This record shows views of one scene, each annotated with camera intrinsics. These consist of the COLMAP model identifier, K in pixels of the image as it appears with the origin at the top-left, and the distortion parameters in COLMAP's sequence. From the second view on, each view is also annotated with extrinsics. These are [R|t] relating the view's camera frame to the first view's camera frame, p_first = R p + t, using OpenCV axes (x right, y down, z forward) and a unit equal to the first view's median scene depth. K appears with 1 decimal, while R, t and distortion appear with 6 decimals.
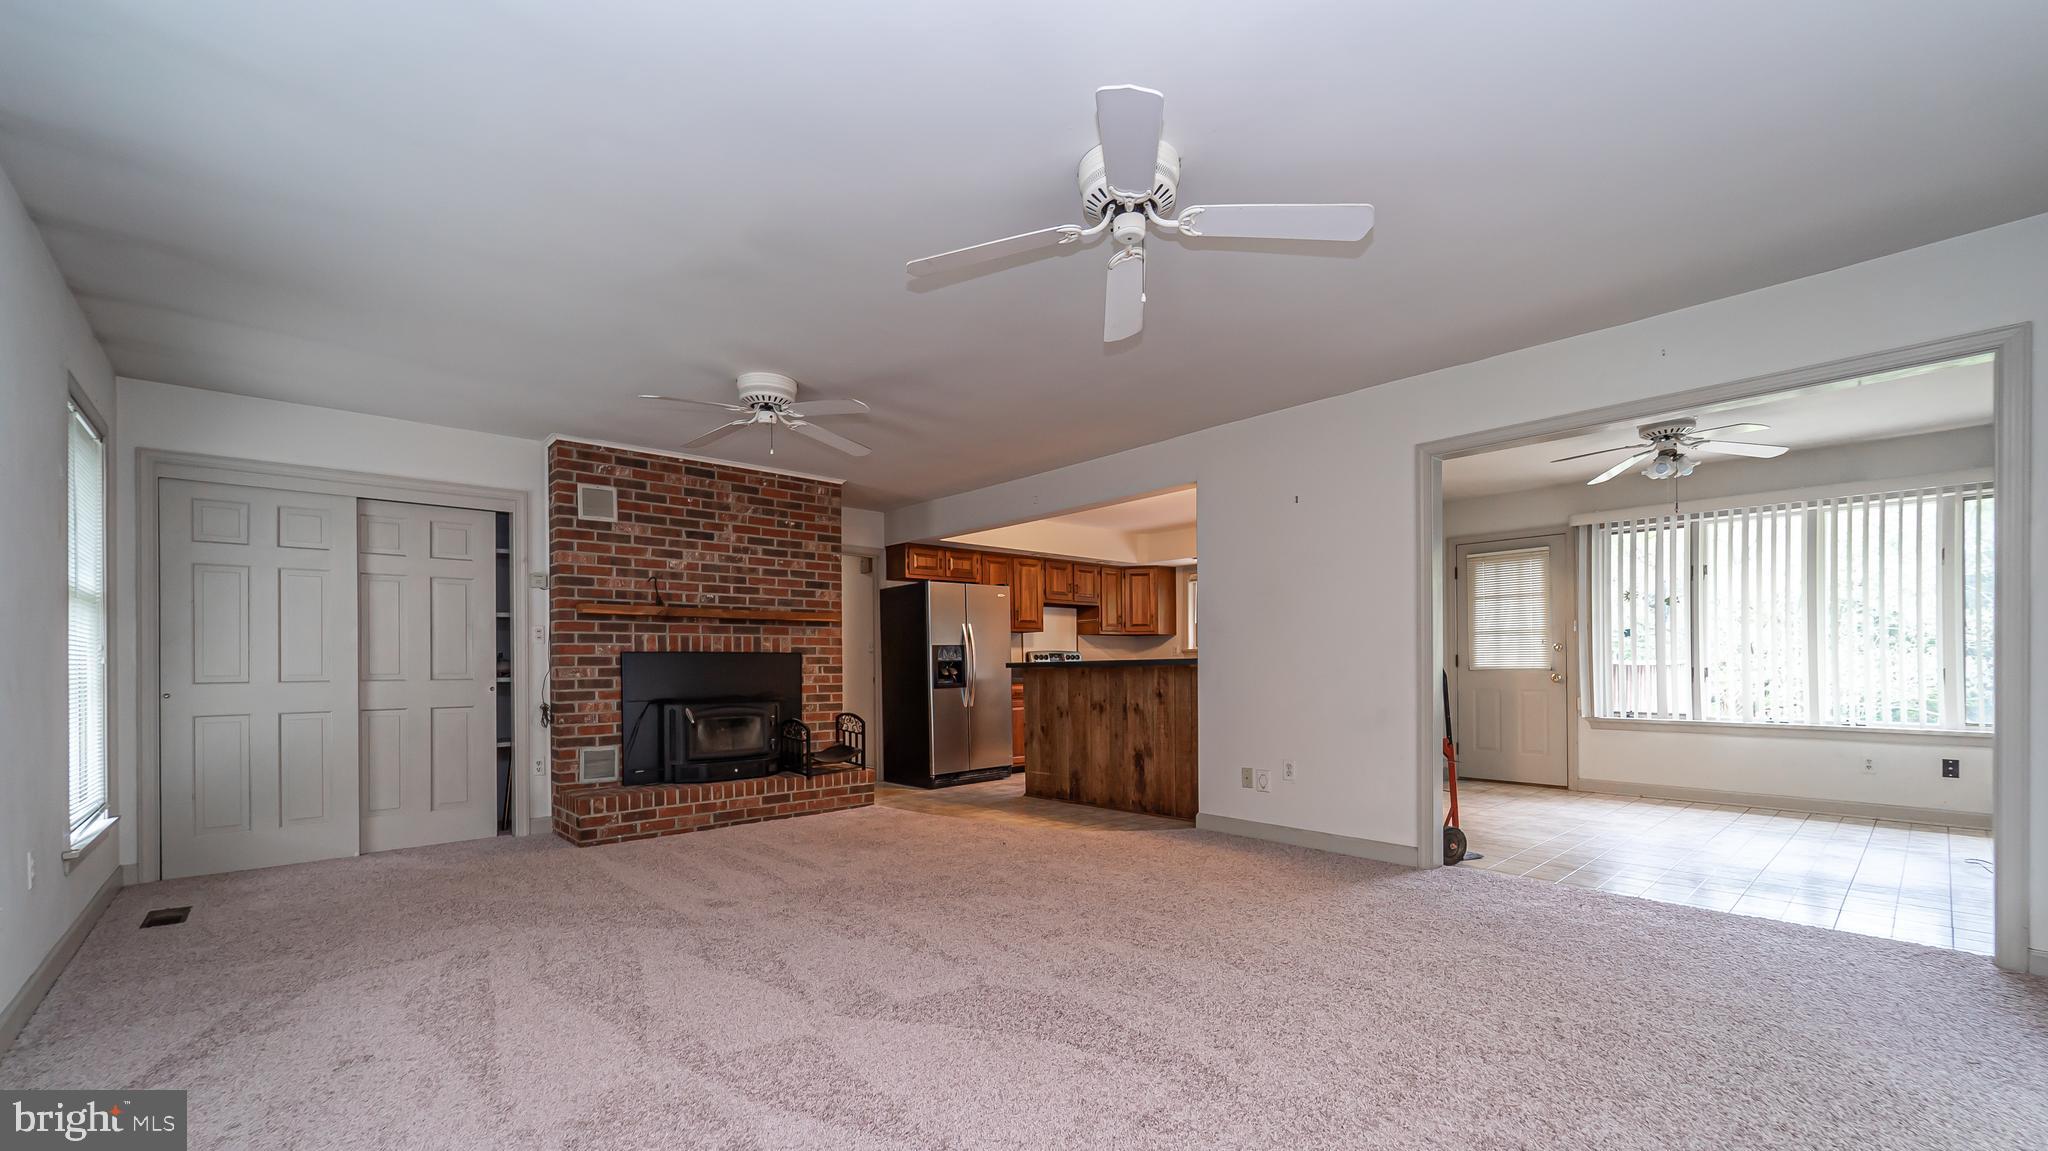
lens RADIAL K [[840.4, 0, 1006.9], [0, 840.4, 662.5], [0, 0, 1]] dist [-0.001089, -0.000170]
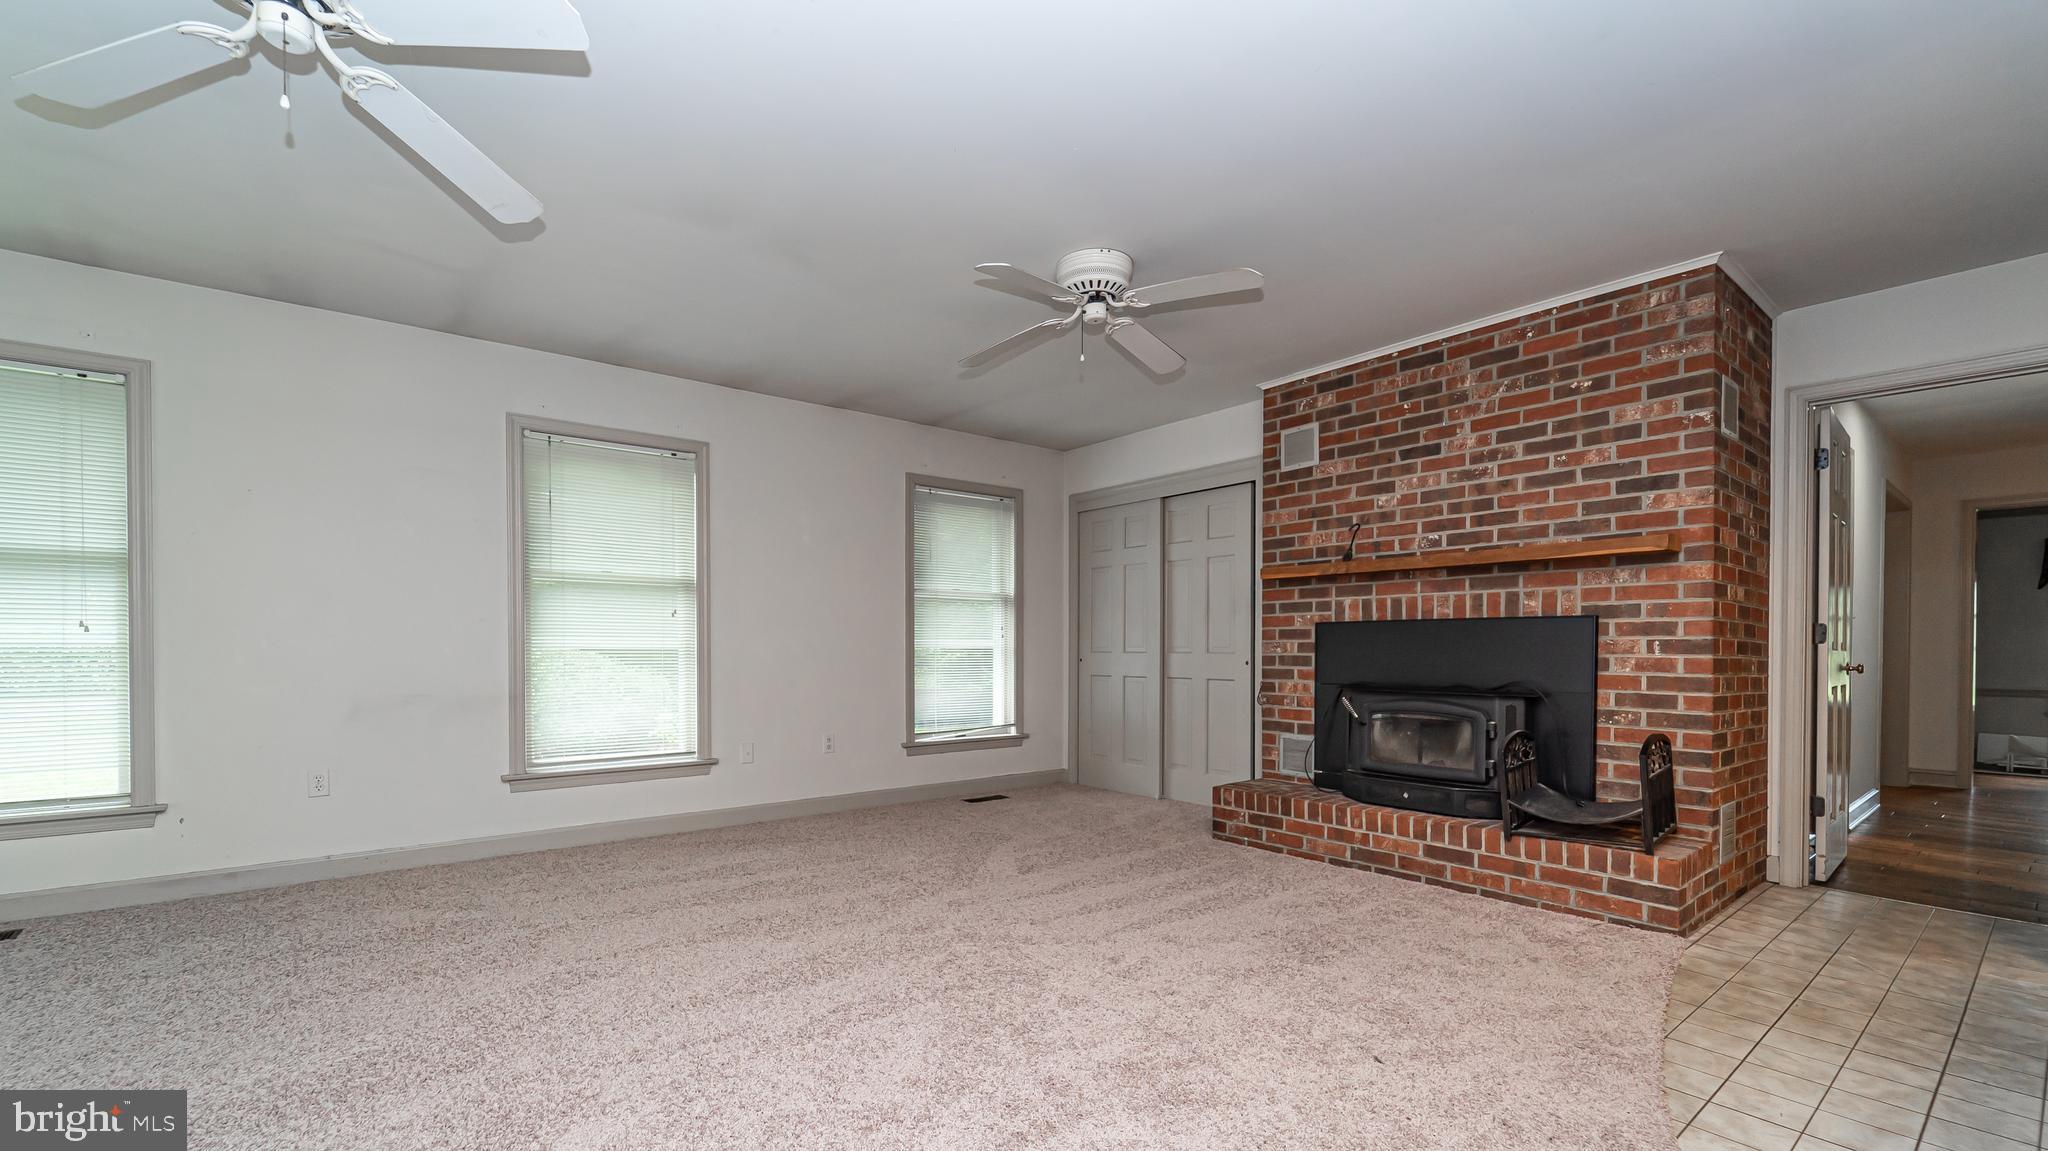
lens RADIAL K [[842.2, 0, 1021.9], [0, 842.2, 655.1], [0, 0, 1]] dist [-0.001196, -0.000598]
pose [[-0.055565, 0.014065, -0.998356, 0.359532], [0.000745, 0.999901, 0.014045, 0.007058], [0.998455, 0.000037, -0.055570, 0.727715]]
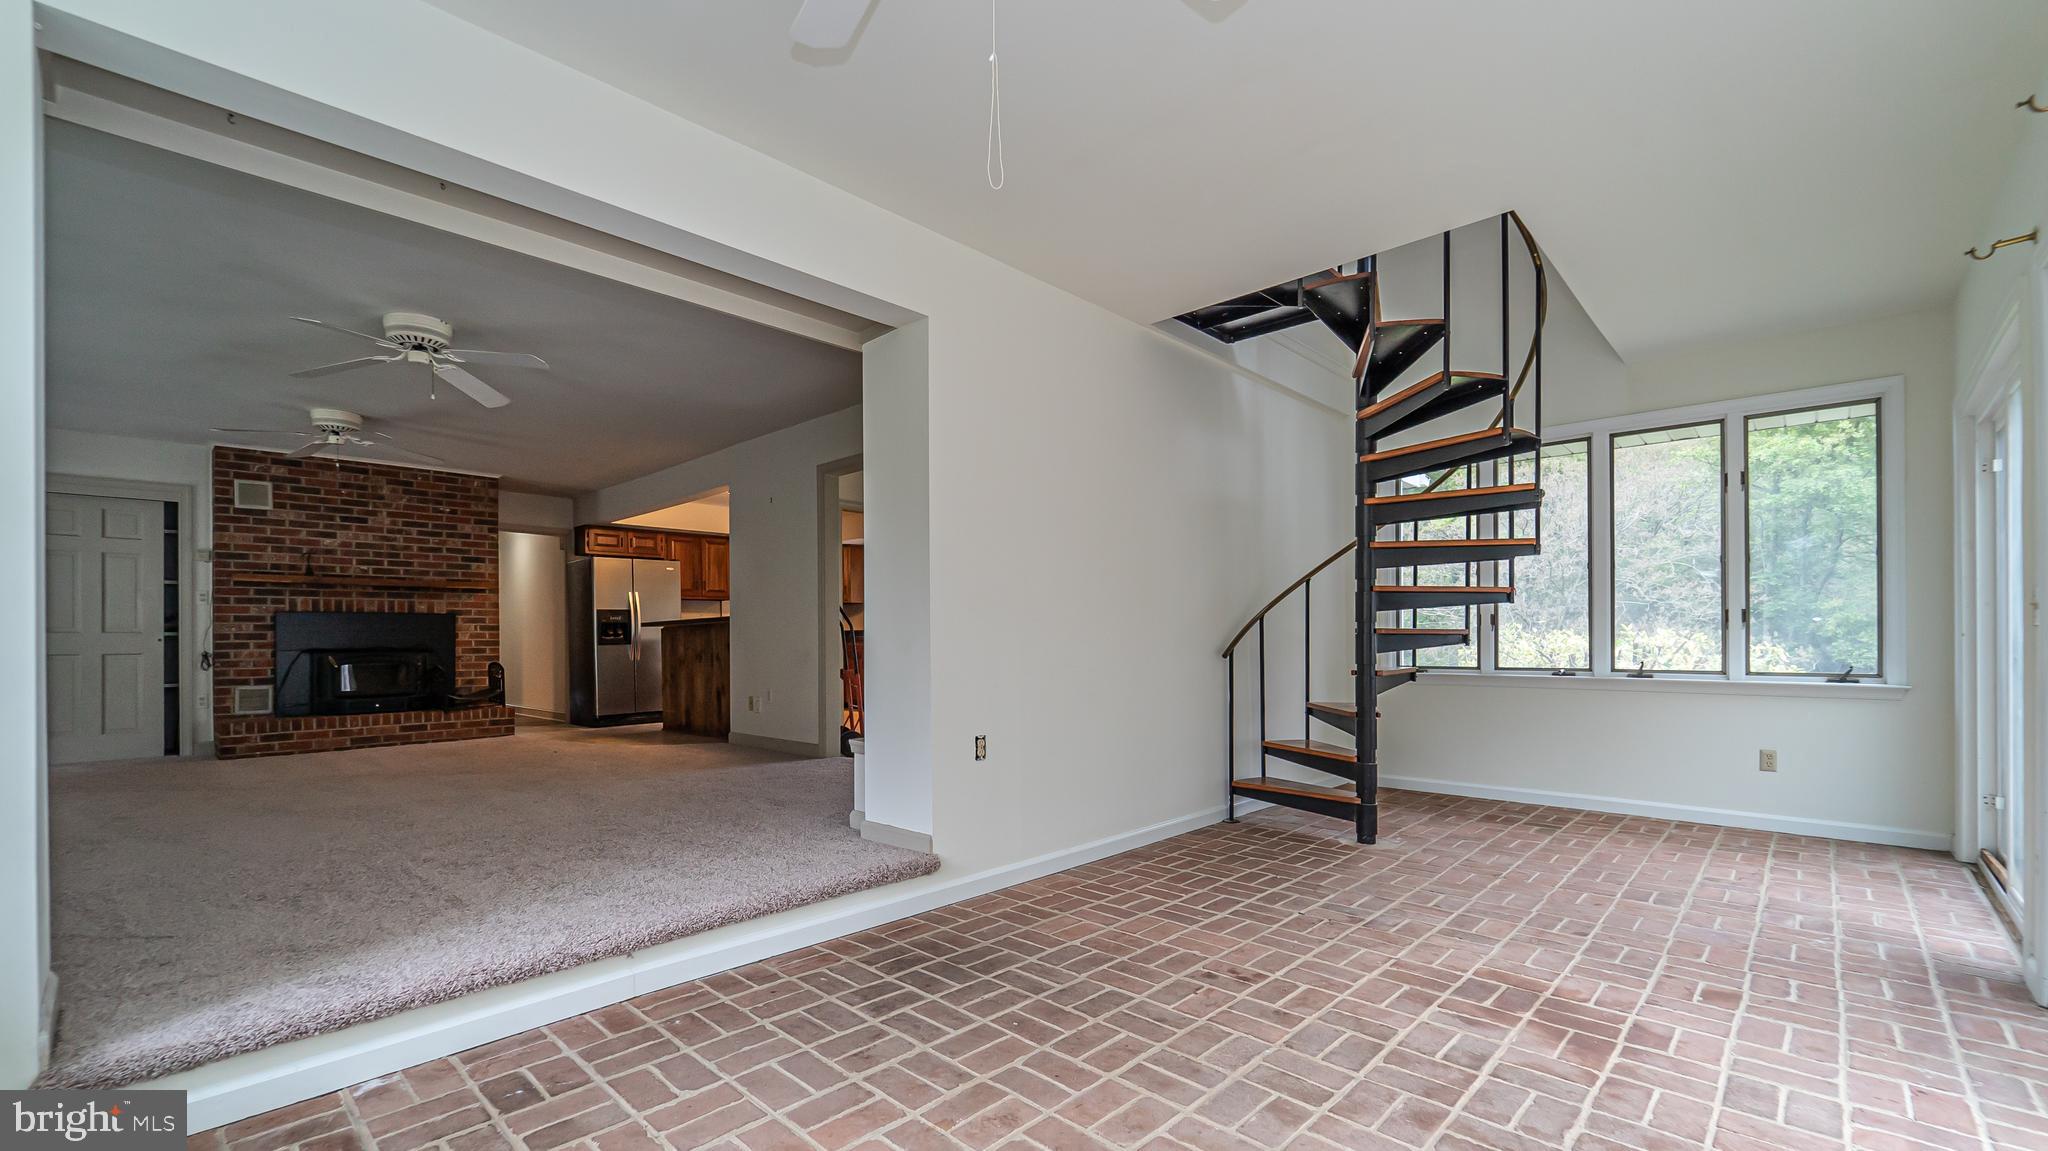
lens RADIAL K [[859.6, 0, 1018.9], [0, 859.6, 633.6], [0, 0, 1]] dist [-0.001396, -0.003443]
pose [[0.996645, -0.000774, 0.081845, 0.534202], [0.001150, 0.999989, -0.004547, 0.026634], [-0.081840, 0.004626, 0.996635, -0.368824]]
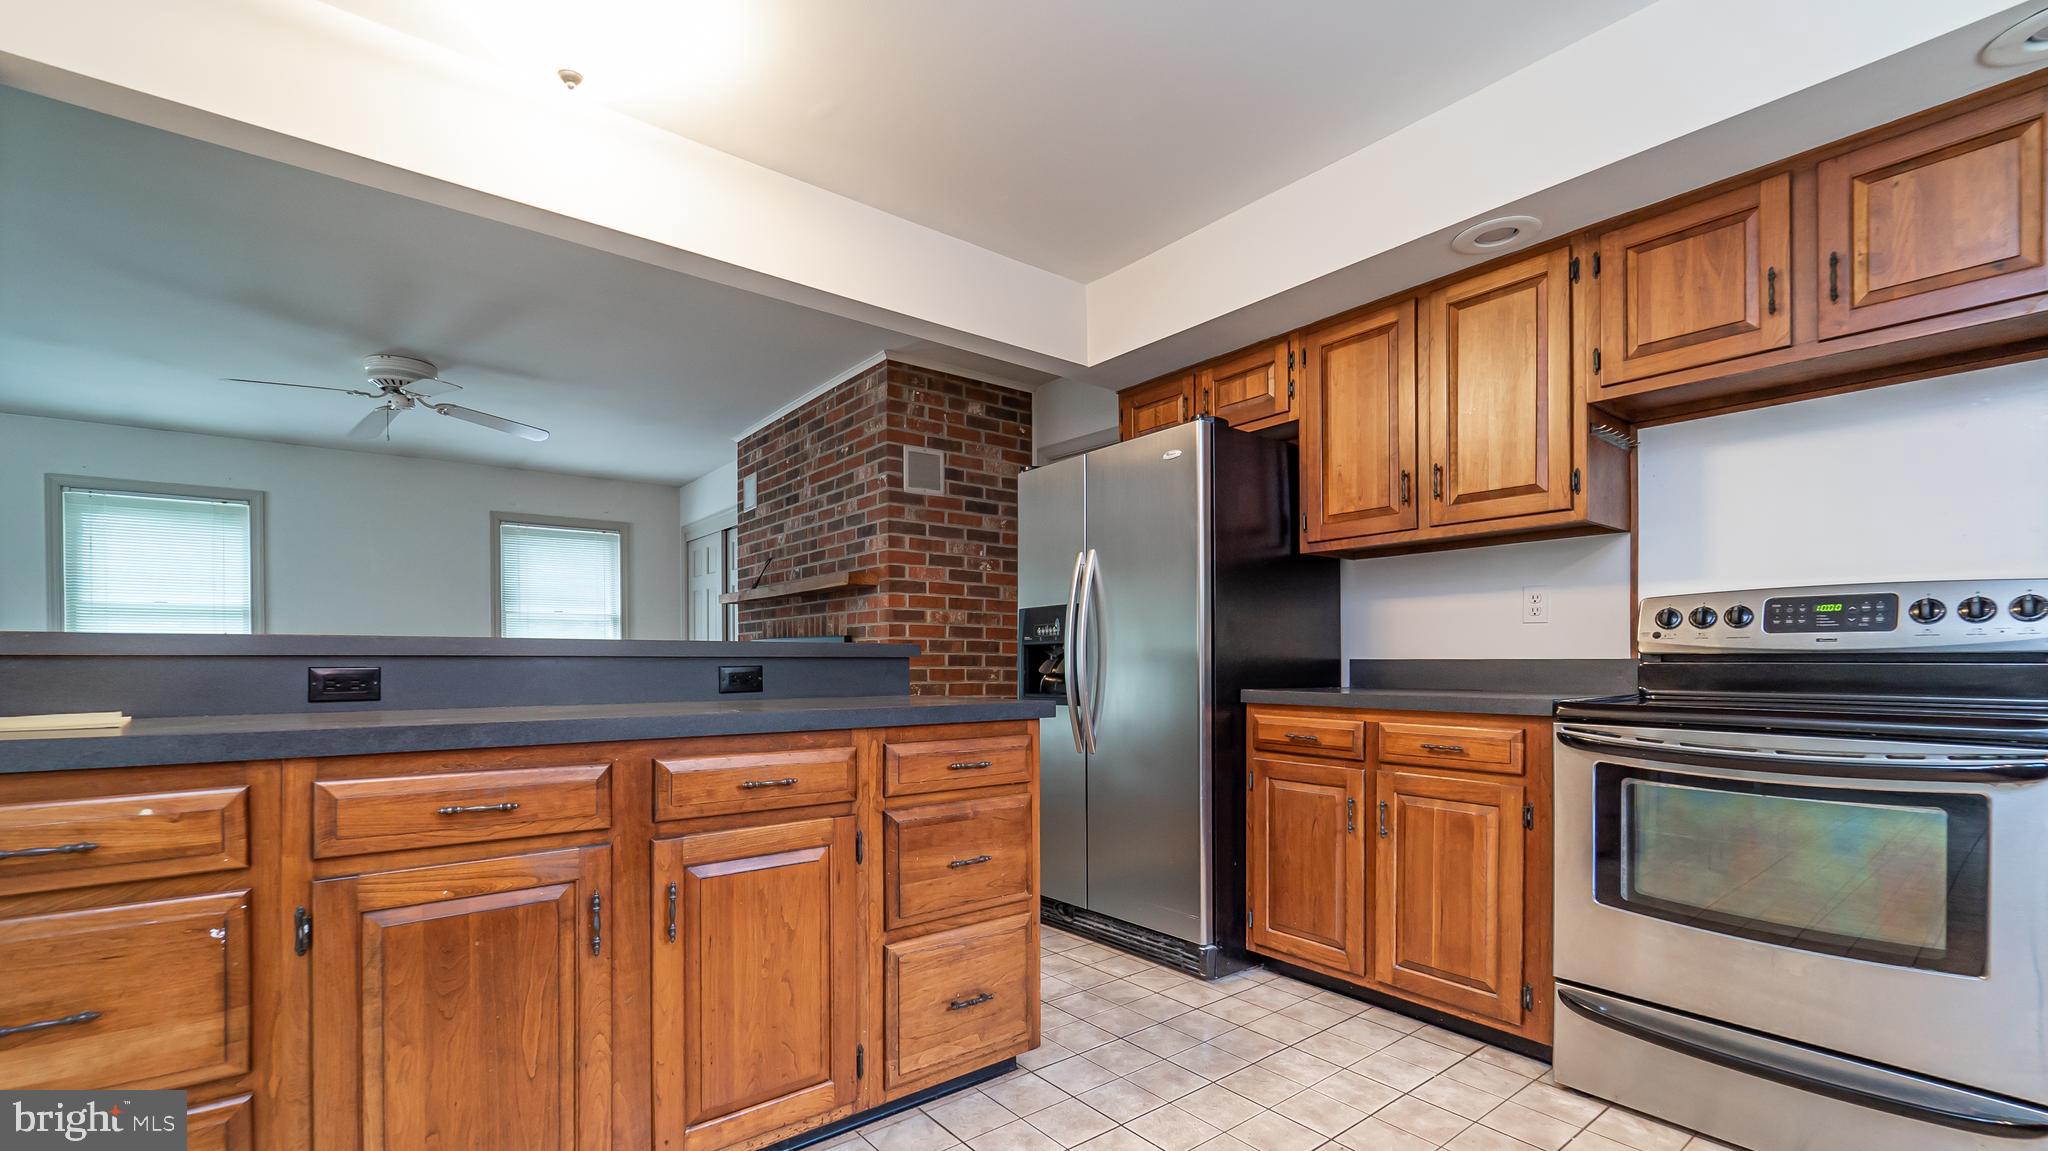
lens RADIAL K [[854.4, 0, 1019.2], [0, 854.4, 658.1], [0, 0, 1]] dist [0.002544, 0.000050]
pose [[-0.065077, 0.007714, -0.997850, 0.488674], [0.008216, 0.999940, 0.007194, 0.003612], [0.997846, -0.007730, -0.065137, 1.314228]]
